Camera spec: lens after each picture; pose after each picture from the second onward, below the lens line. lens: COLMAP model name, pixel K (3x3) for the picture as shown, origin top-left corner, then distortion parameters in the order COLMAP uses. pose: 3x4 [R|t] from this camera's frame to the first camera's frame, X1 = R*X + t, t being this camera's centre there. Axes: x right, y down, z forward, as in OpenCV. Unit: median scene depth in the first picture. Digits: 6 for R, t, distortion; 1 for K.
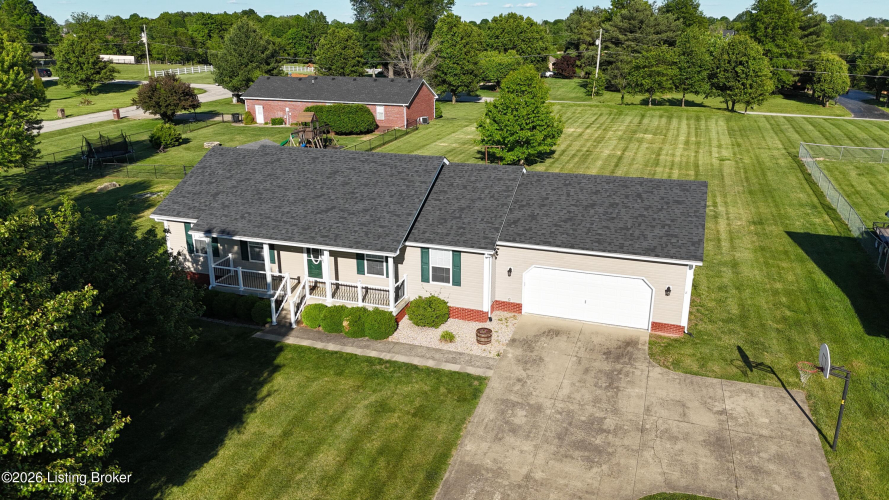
lens RADIAL K [[656.6, 0, 444.5], [0, 656.6, 250.0], [0, 0, 1]] dist [0.090411, -0.114723]
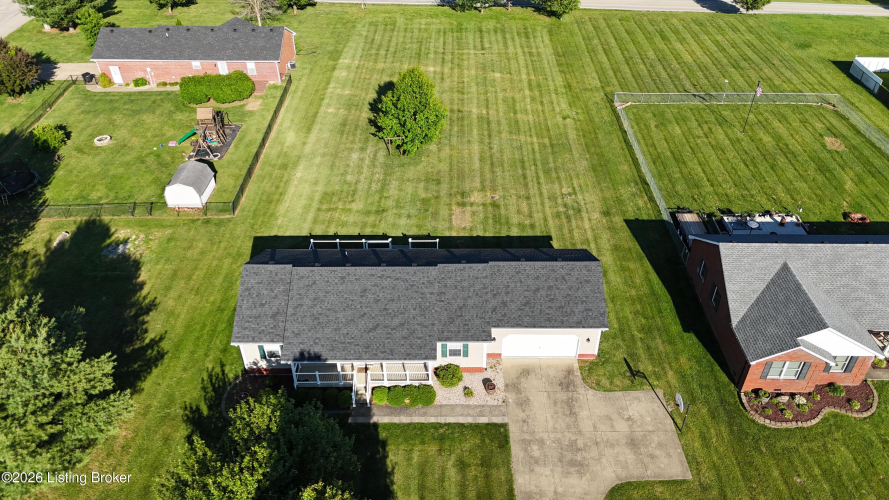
lens RADIAL K [[660.7, 0, 445.8], [0, 660.7, 244.3], [0, 0, 1]] dist [0.085510, -0.120866]
pose [[0.944633, -0.198968, 0.260920, -0.397781], [0.108039, 0.939440, 0.325238, -0.742986], [-0.309831, -0.279041, 0.908923, -0.373110]]
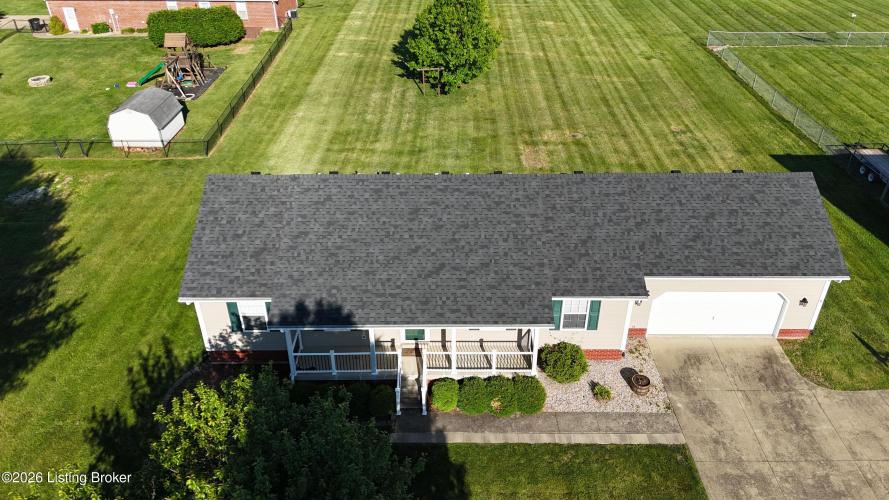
lens RADIAL K [[658.5, 0, 444.9], [0, 658.5, 247.6], [0, 0, 1]] dist [0.066884, -0.065226]
pose [[0.943428, -0.177841, 0.279849, -0.414731], [0.105901, 0.961403, 0.253947, -0.312283], [-0.314210, -0.209944, 0.925849, 0.250620]]
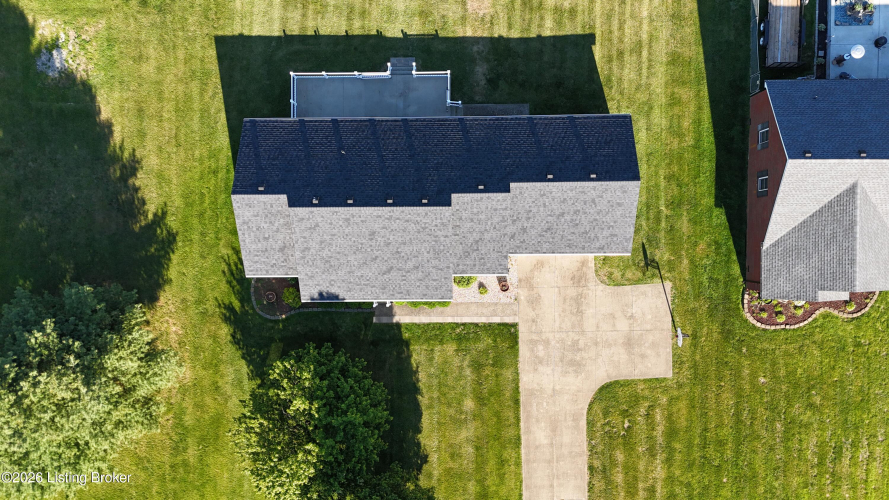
lens RADIAL K [[656.6, 0, 444.5], [0, 656.6, 250.0], [0, 0, 1]] dist [0.090411, -0.114723]
pose [[0.940042, -0.339744, -0.029930, -0.003188], [0.131031, 0.278736, 0.951387, -1.510153], [-0.314885, -0.898265, 0.306541, 0.587055]]
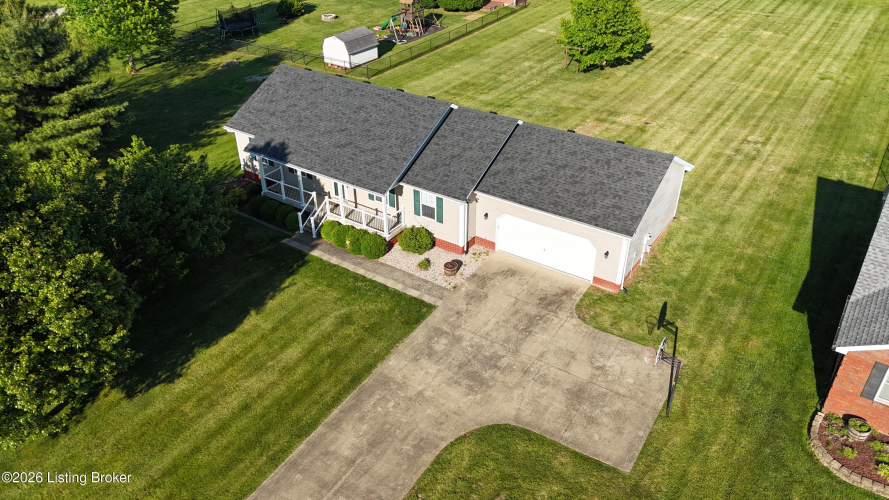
lens RADIAL K [[655.5, 0, 444.5], [0, 655.5, 250.0], [0, 0, 1]] dist [0.098101, -0.104161]
pose [[0.967038, 0.136452, -0.214985, 0.297270], [-0.080642, 0.964955, 0.249719, -0.200718], [0.241526, -0.224151, 0.944151, -0.144679]]
